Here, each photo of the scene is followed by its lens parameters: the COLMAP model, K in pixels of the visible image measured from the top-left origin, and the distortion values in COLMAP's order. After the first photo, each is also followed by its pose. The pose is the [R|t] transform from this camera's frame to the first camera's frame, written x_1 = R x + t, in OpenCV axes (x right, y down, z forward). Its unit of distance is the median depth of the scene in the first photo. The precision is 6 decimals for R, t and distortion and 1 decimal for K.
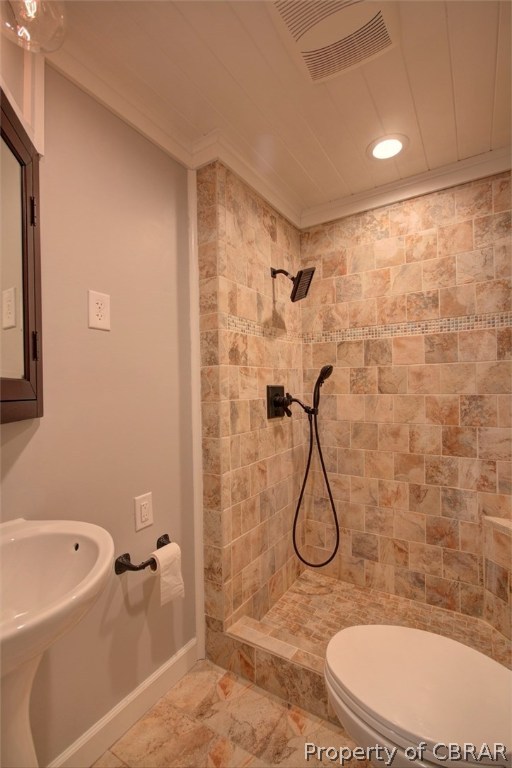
lens RADIAL K [[353.2, 0, 258.4], [0, 353.2, 388.9], [0, 0, 1]] dist [-0.004774, -0.000176]
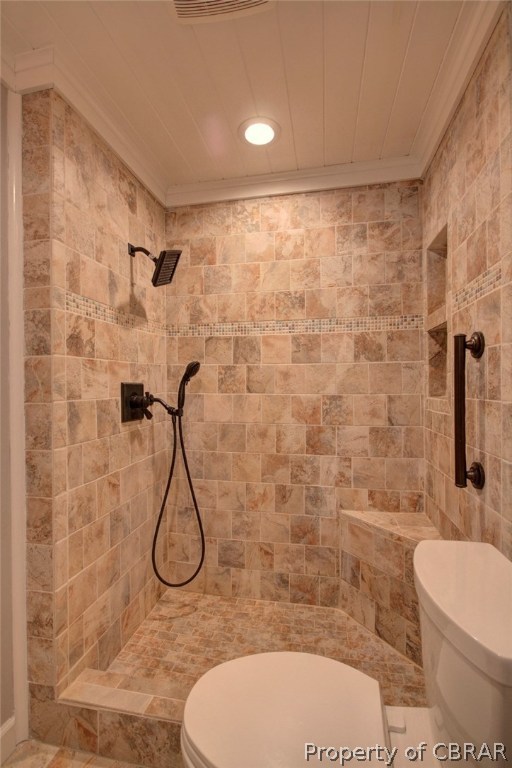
lens RADIAL K [[353.2, 0, 257.2], [0, 353.2, 386.5], [0, 0, 1]] dist [-0.004774, -0.000176]
pose [[0.935887, 0.012524, 0.352077, 0.031539], [-0.011958, 0.999921, -0.003783, -0.001284], [-0.352097, -0.000670, 0.935963, 0.102860]]
